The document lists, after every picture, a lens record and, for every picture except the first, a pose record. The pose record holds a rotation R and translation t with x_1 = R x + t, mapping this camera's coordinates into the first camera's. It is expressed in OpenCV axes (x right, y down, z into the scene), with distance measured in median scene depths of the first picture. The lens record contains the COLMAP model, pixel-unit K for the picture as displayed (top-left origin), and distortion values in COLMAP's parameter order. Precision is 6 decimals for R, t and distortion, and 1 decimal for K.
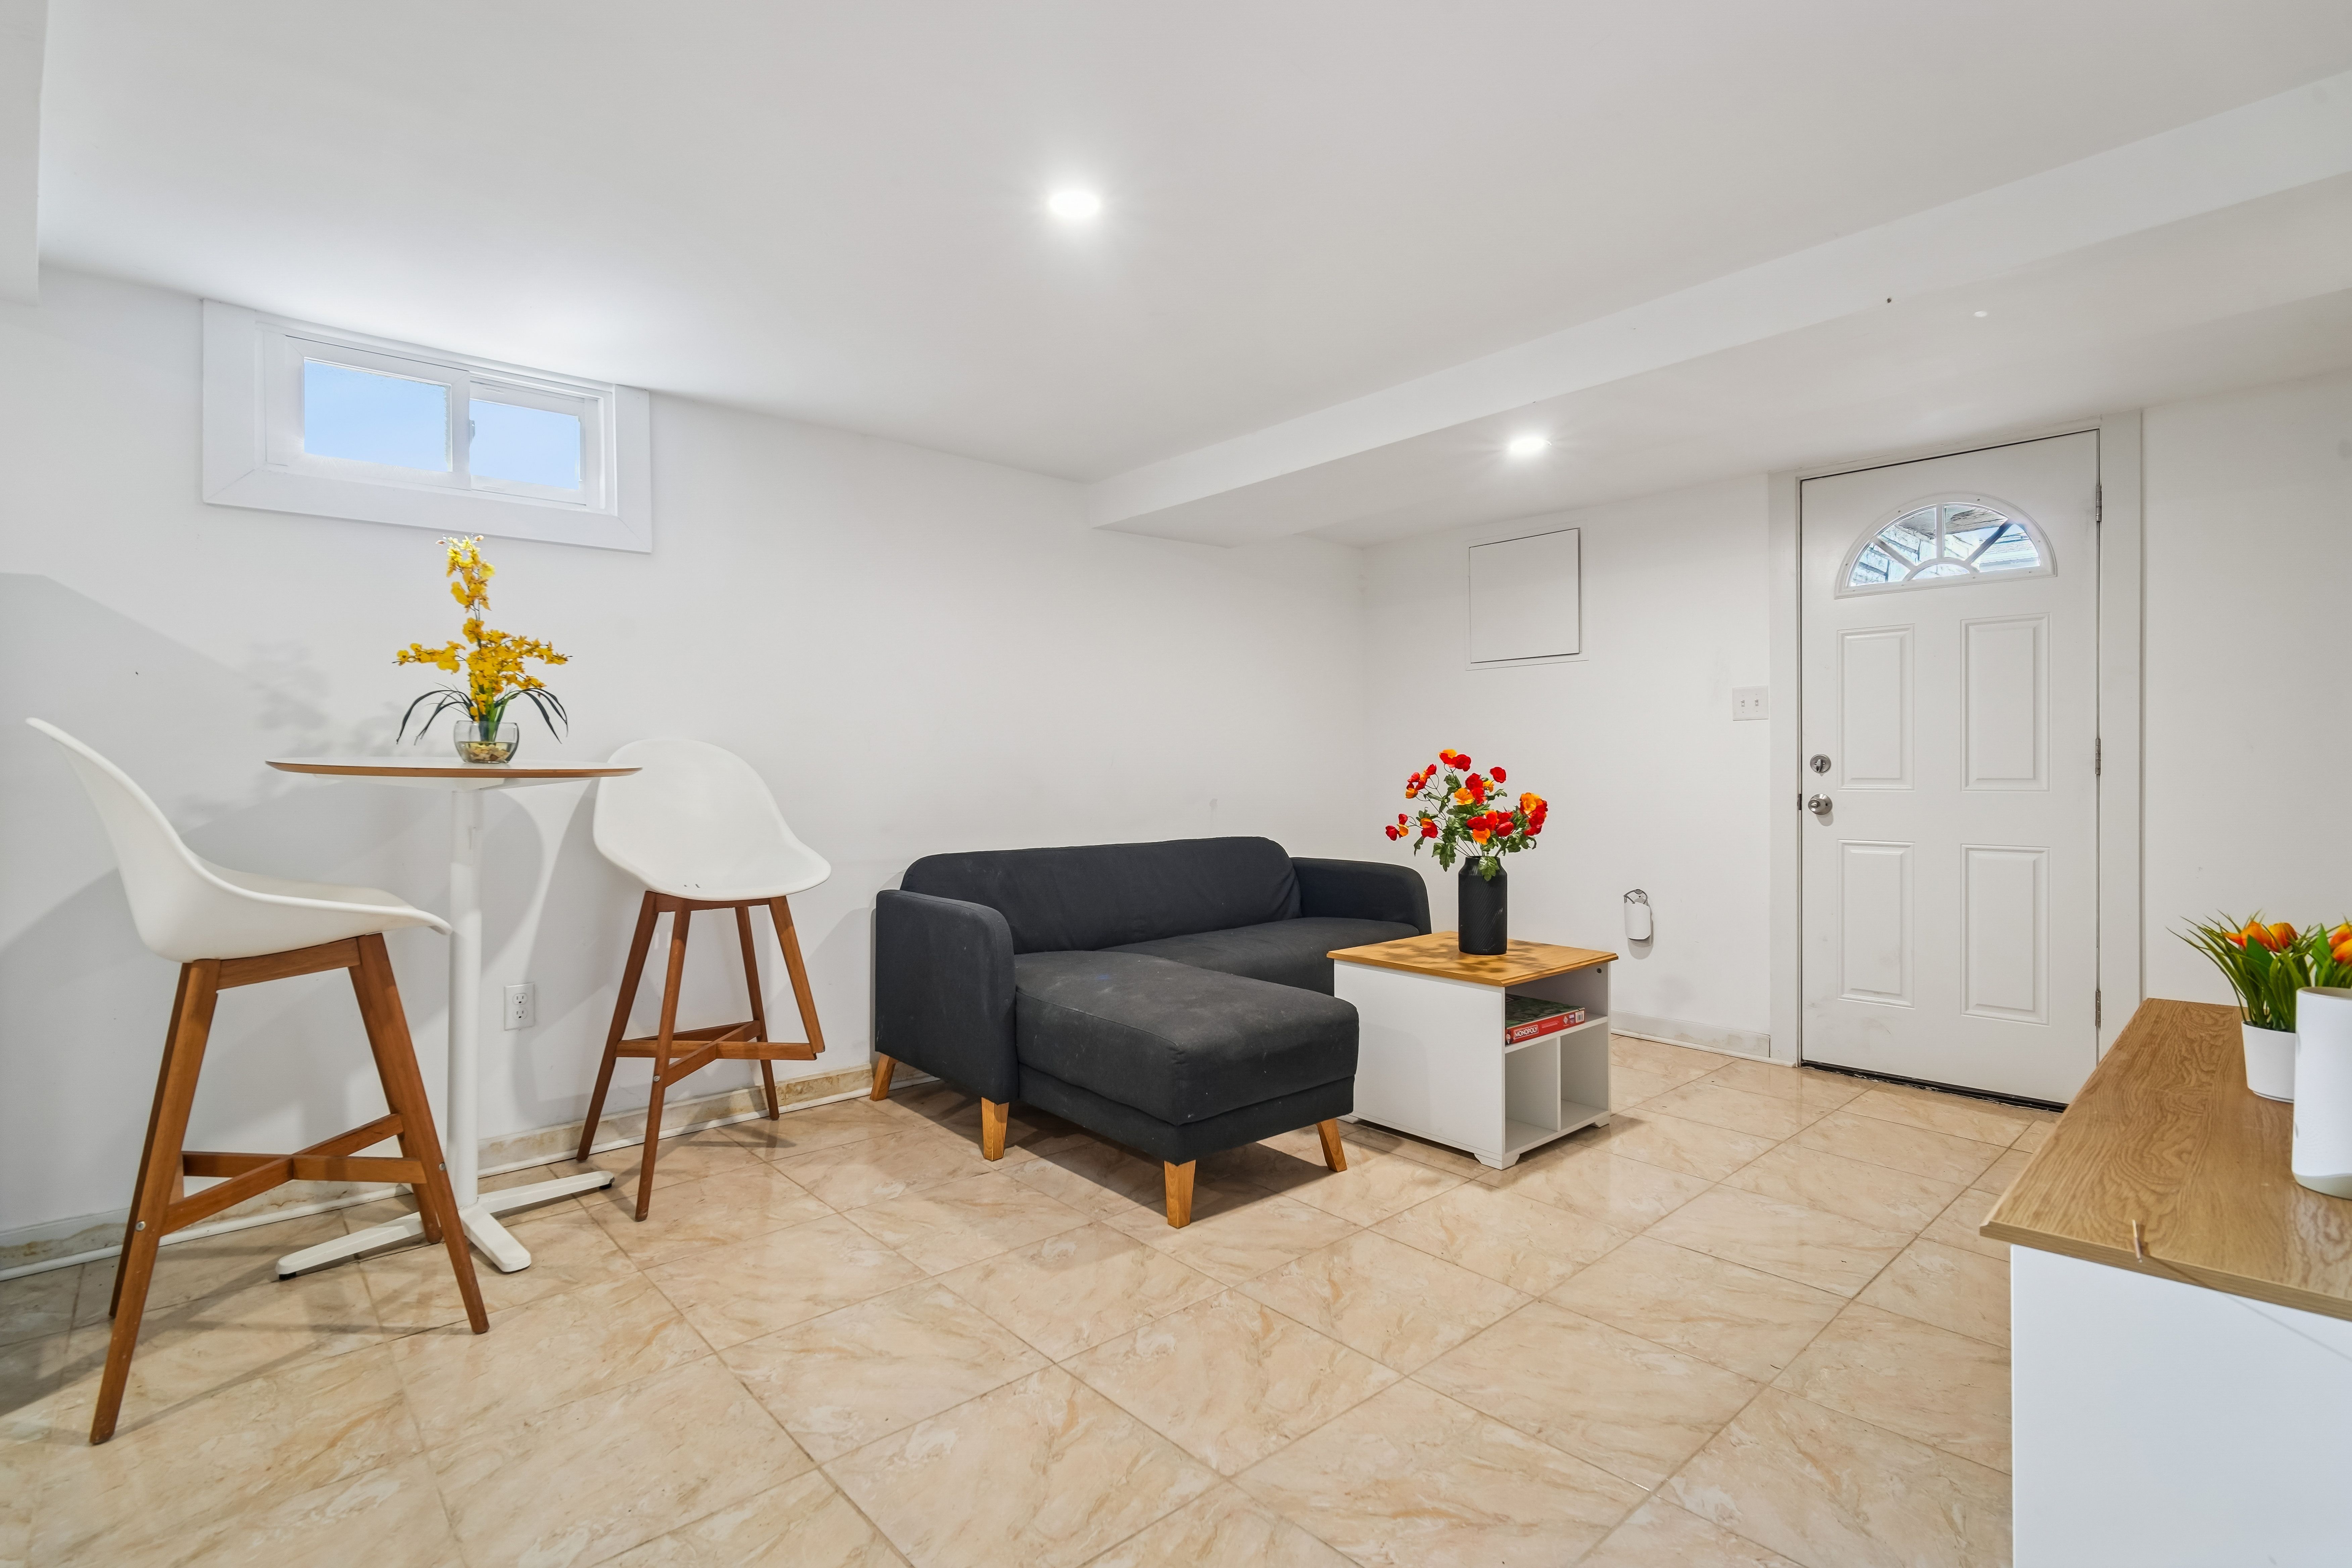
lens RADIAL K [[1111.2, 0, 1184.4], [0, 1111.2, 765.9], [0, 0, 1]] dist [-0.000536, -0.005090]
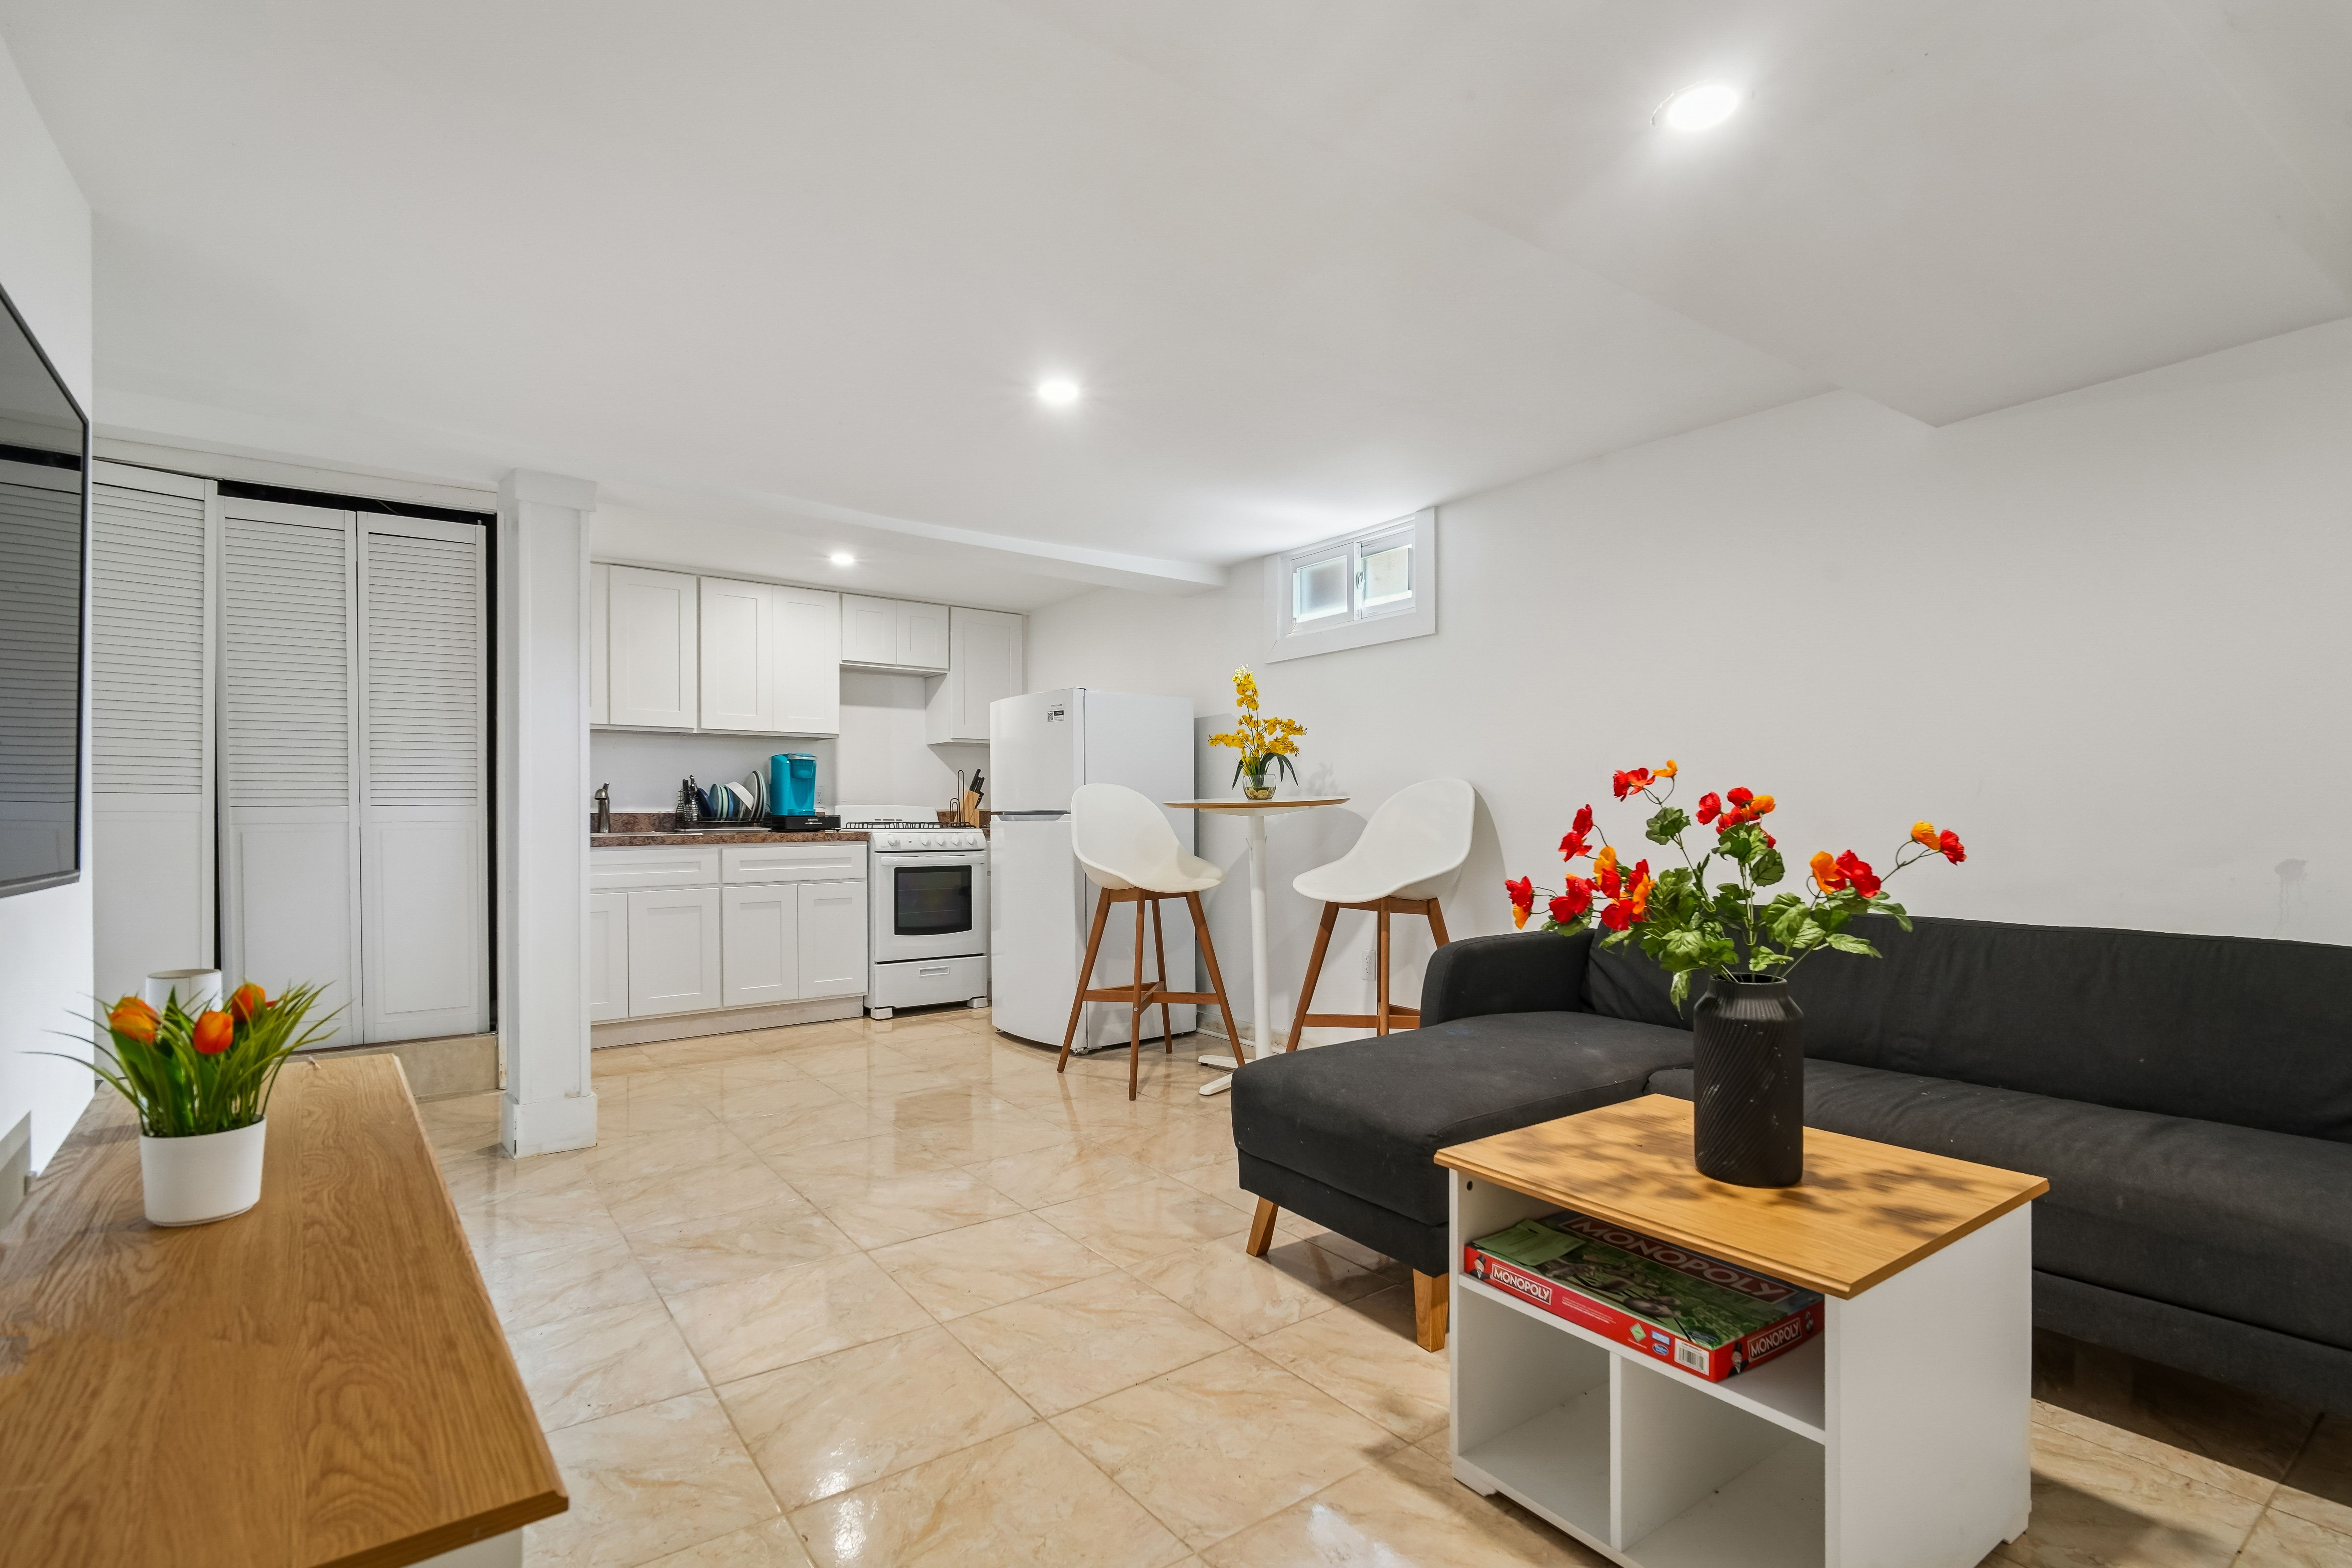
lens RADIAL K [[1111.2, 0, 1182.1], [0, 1111.2, 805.5], [0, 0, 1]] dist [-0.000536, -0.005090]
pose [[-0.107654, -0.001320, -0.994188, 1.038358], [0.005329, 0.999984, -0.001904, 0.008622], [0.994174, -0.005504, -0.107645, 1.078246]]
